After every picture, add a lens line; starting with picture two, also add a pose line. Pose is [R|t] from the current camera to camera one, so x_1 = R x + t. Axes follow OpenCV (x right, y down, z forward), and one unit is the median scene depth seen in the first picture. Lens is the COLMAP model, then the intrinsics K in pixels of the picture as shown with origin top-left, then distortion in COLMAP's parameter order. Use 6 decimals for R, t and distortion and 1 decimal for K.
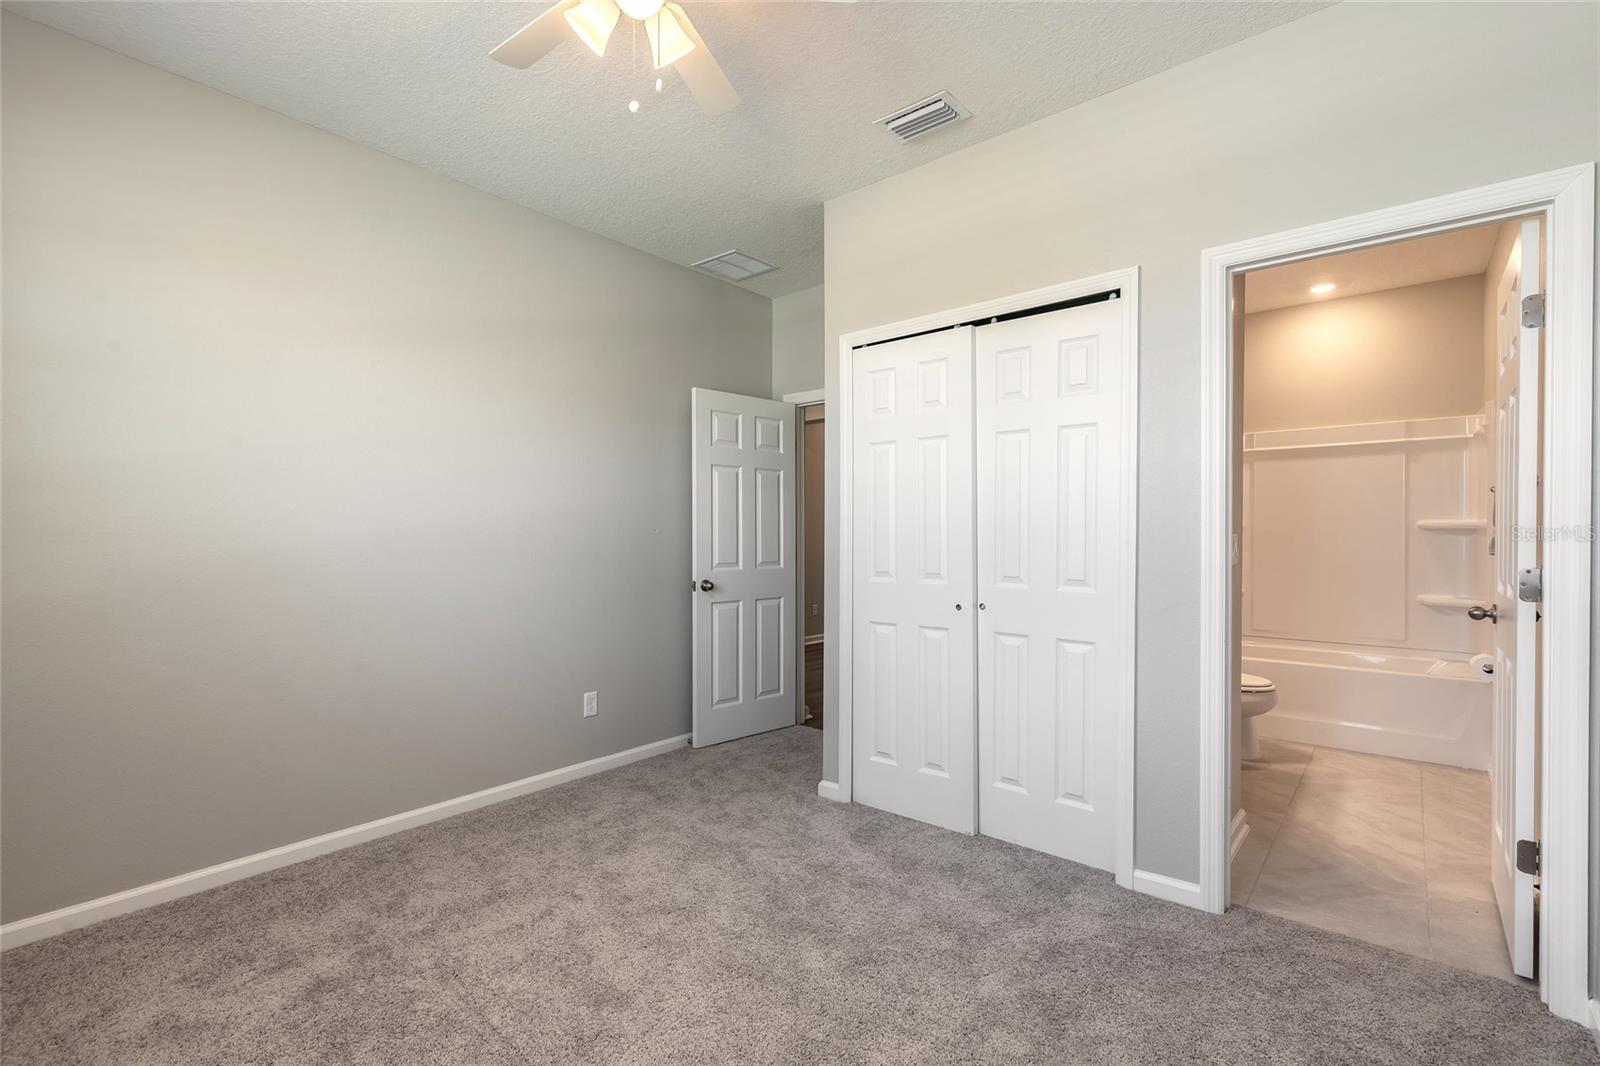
lens RADIAL K [[721.8, 0, 811.7], [0, 721.8, 539.6], [0, 0, 1]] dist [0.007720, -0.001134]
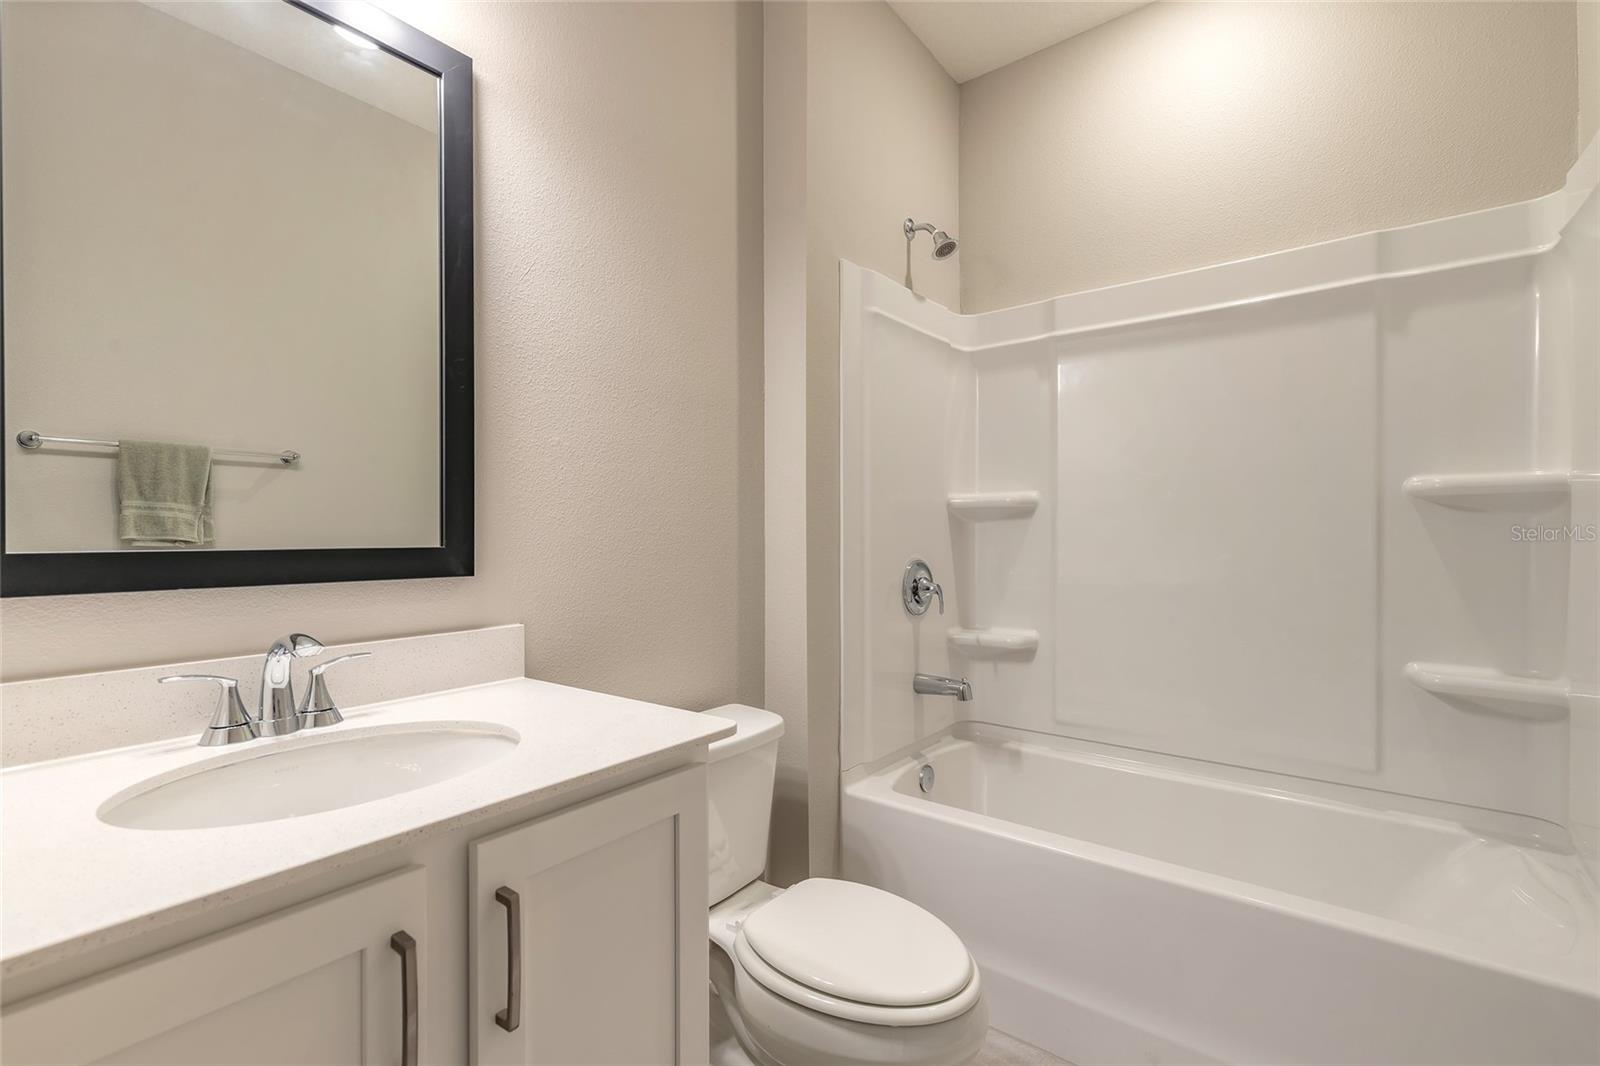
lens RADIAL K [[721.8, 0, 789.1], [0, 721.8, 535.8], [0, 0, 1]] dist [0.007720, -0.001134]
pose [[0.998718, -0.000493, 0.050624, 0.475902], [0.001092, 0.999930, -0.011797, 0.009547], [-0.050614, 0.011837, 0.998648, 0.618848]]
